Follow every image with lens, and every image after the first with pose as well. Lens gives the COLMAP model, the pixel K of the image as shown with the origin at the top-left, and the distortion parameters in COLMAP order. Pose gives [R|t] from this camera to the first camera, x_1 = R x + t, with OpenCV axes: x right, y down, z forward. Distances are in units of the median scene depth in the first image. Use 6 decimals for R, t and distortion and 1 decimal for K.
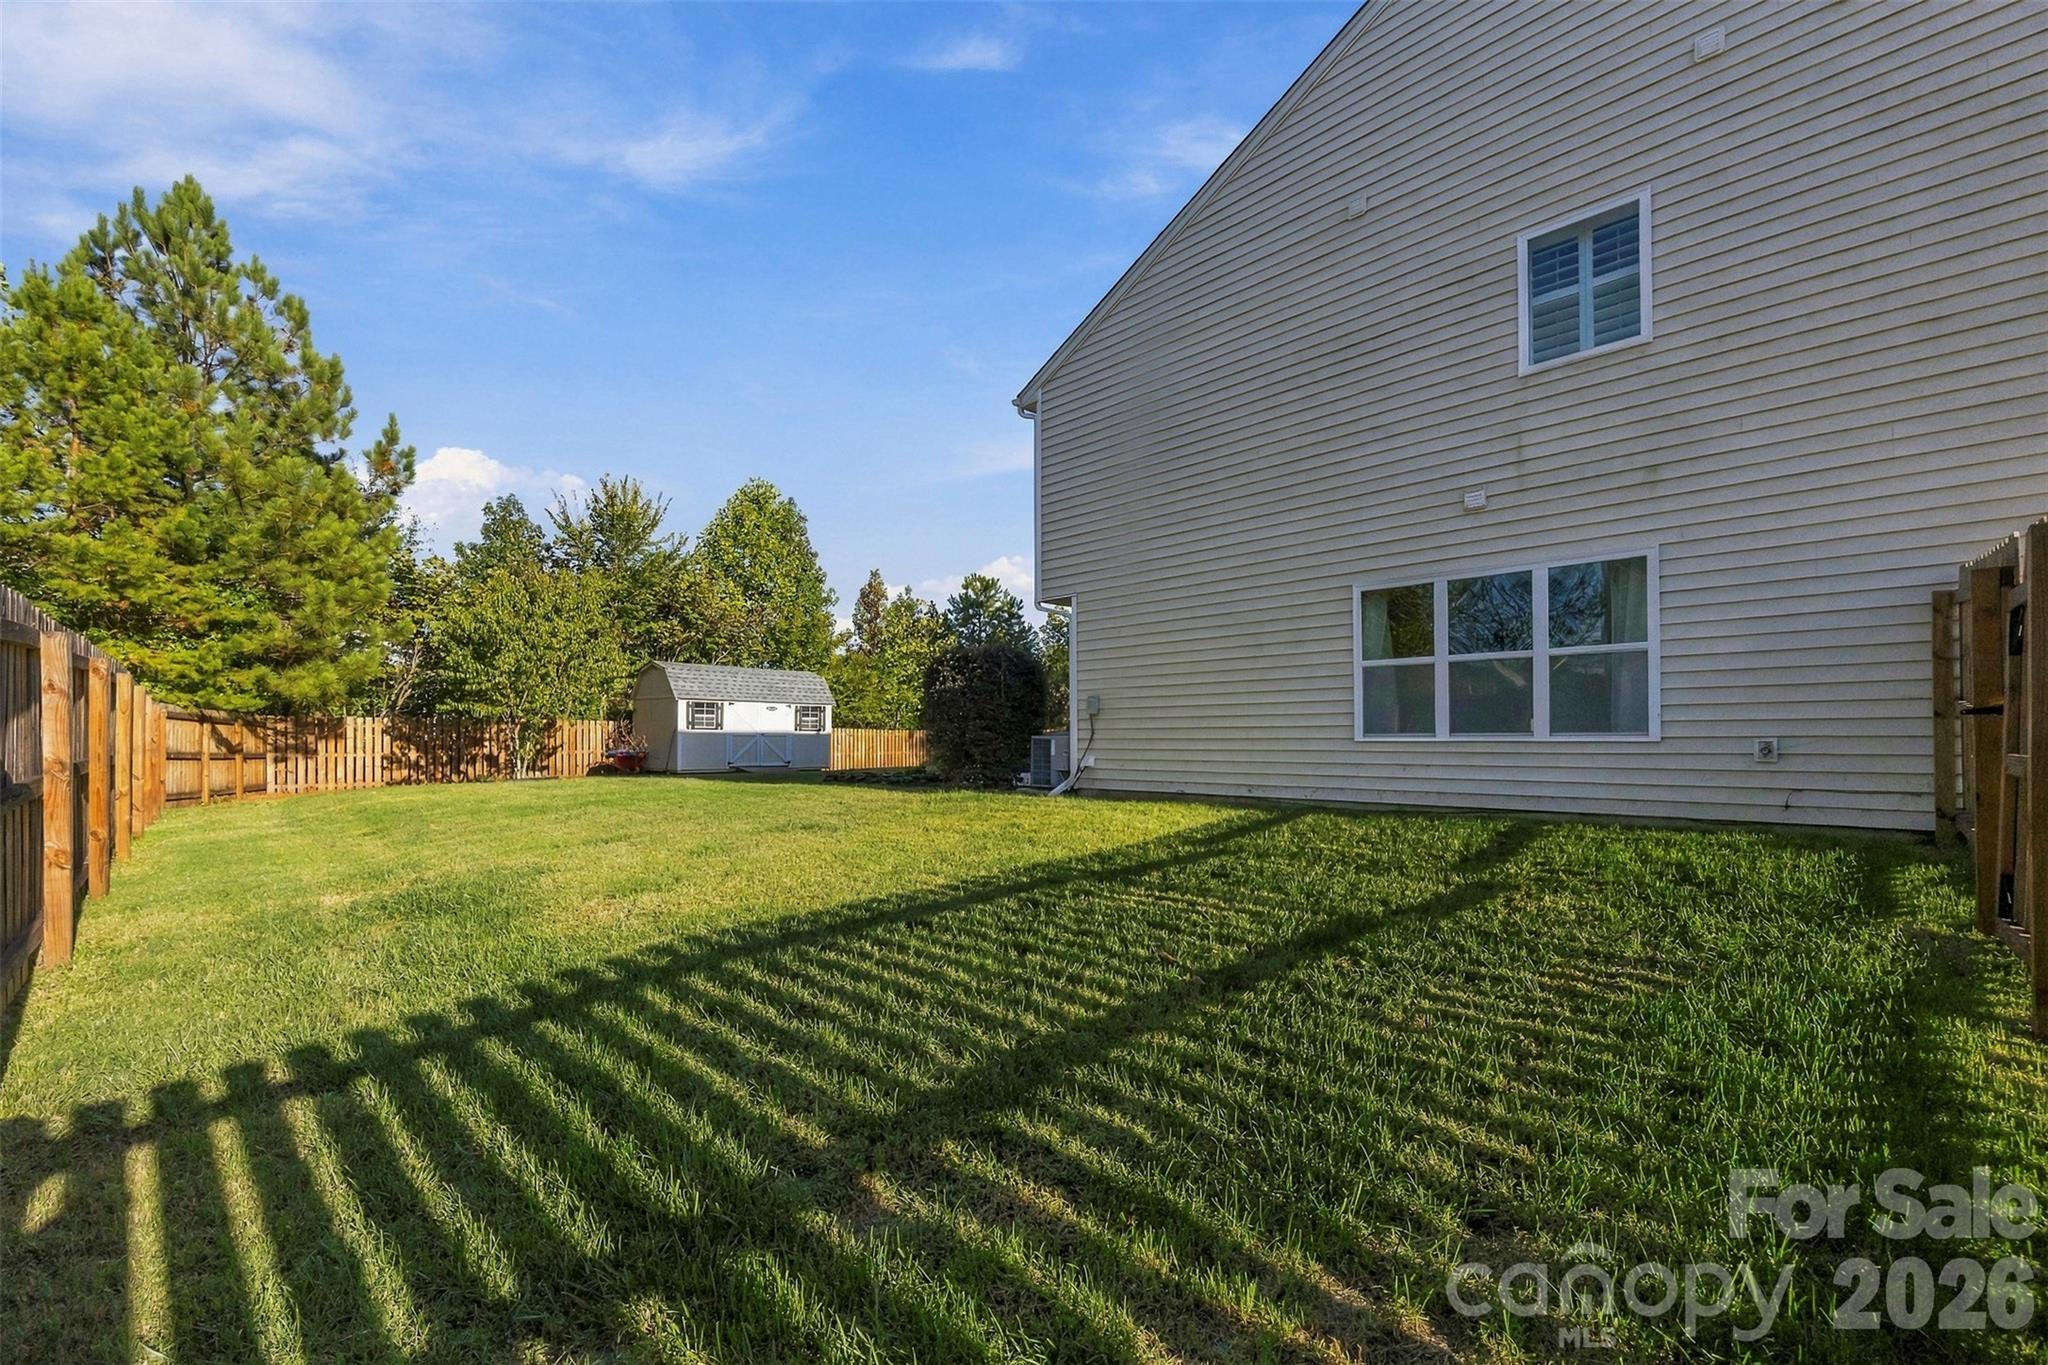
lens RADIAL K [[805.0, 0, 1022.0], [0, 805.0, 728.0], [0, 0, 1]] dist [-0.001015, -0.000040]
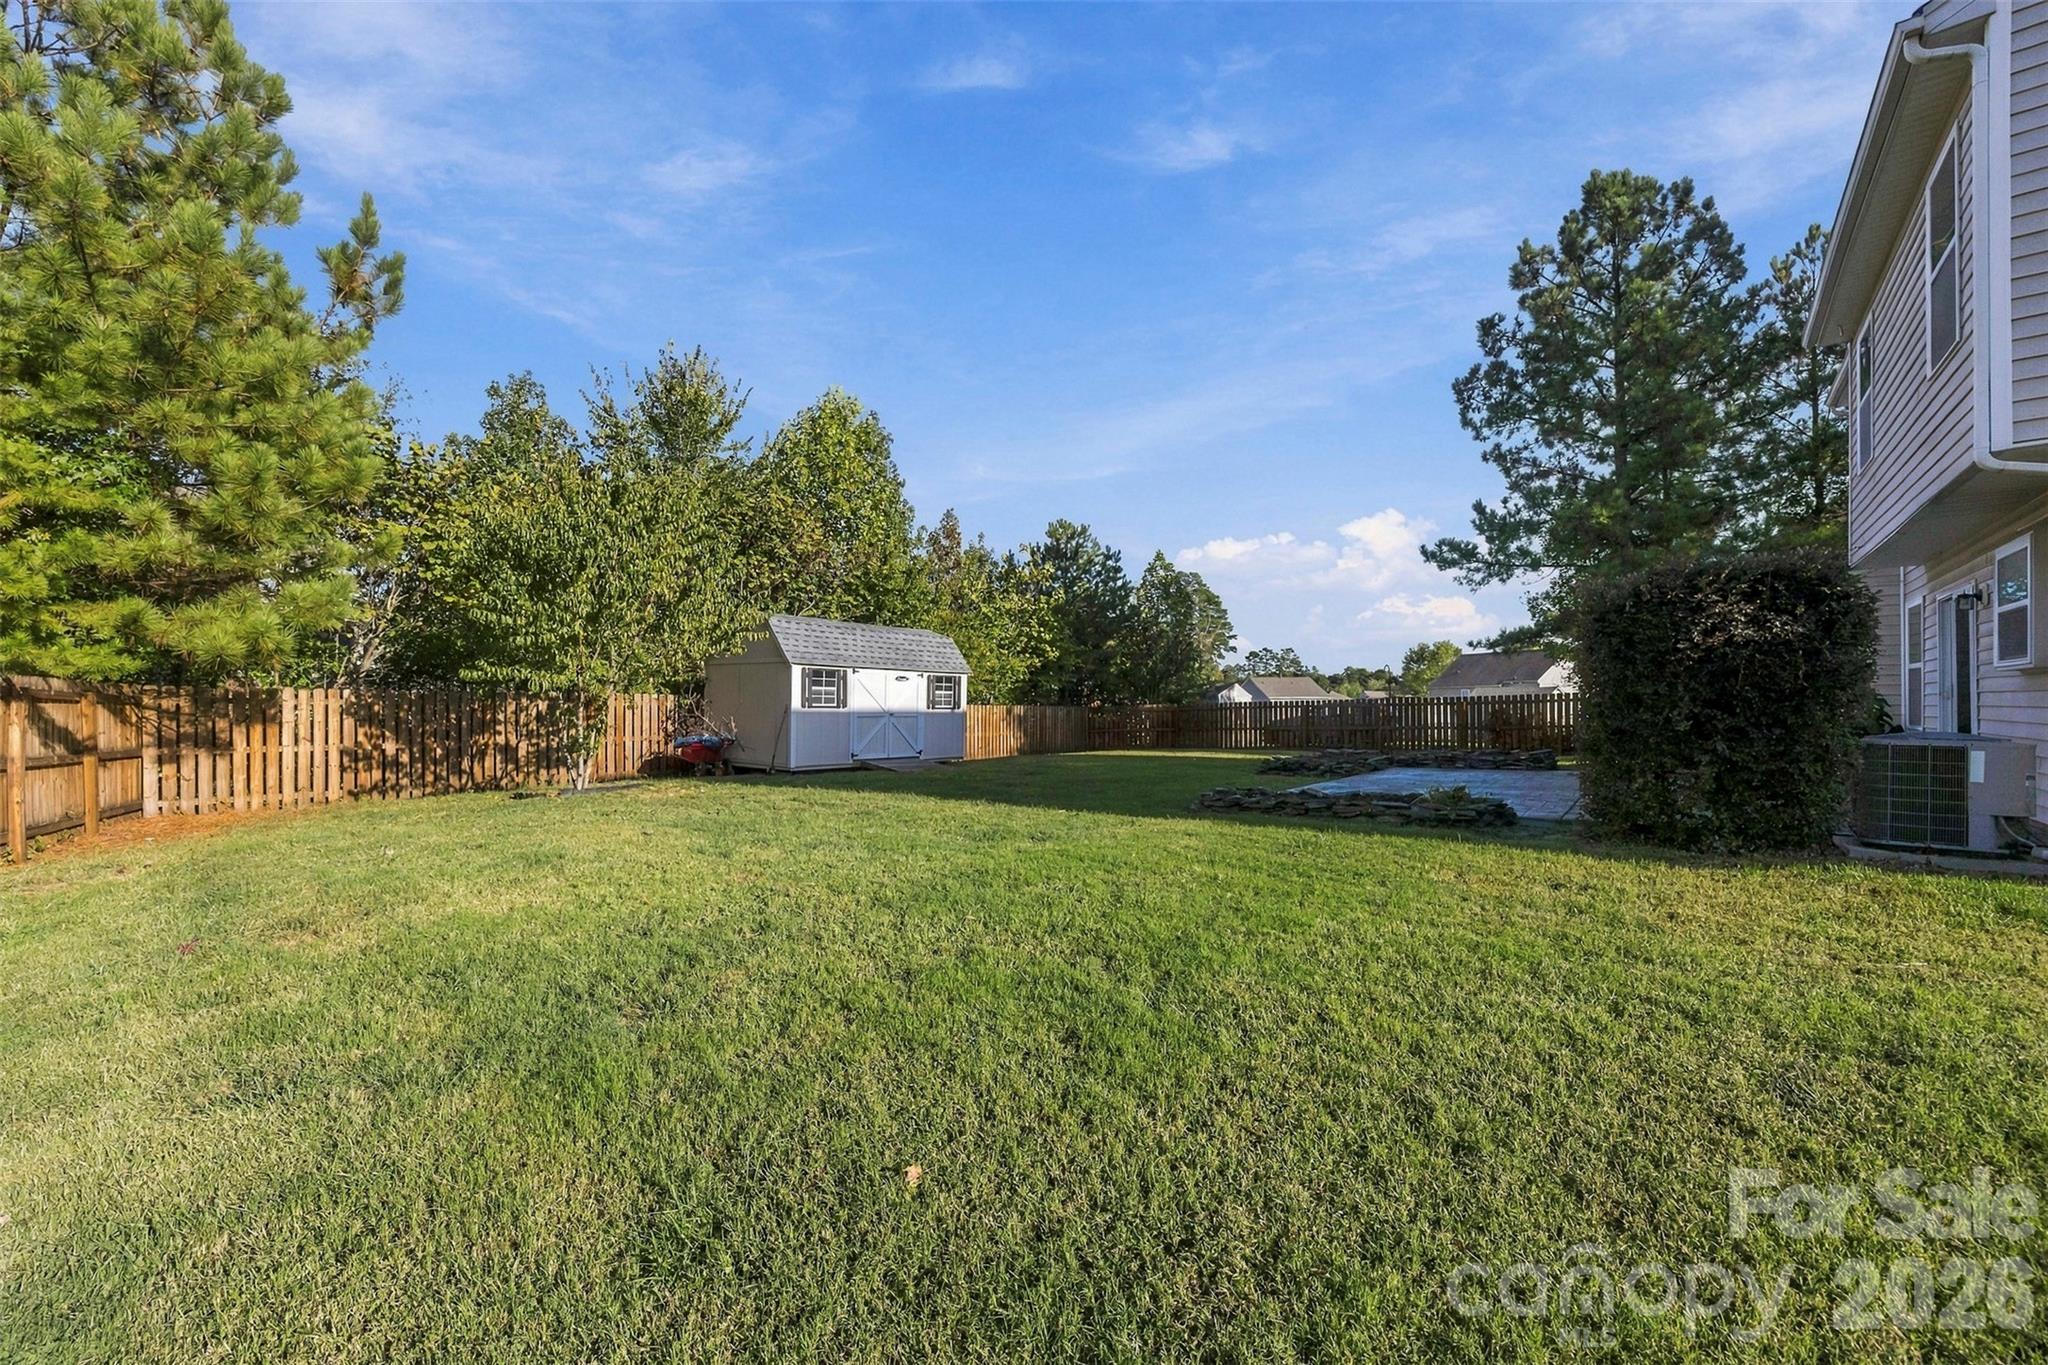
lens RADIAL K [[795.8, 0, 1025.7], [0, 795.8, 698.2], [0, 0, 1]] dist [0.001762, -0.000227]
pose [[0.996664, 0.002795, 0.081567, -0.317307], [-0.002786, 0.999996, -0.000214, -0.007875], [-0.081567, -0.000014, 0.996668, 0.338362]]
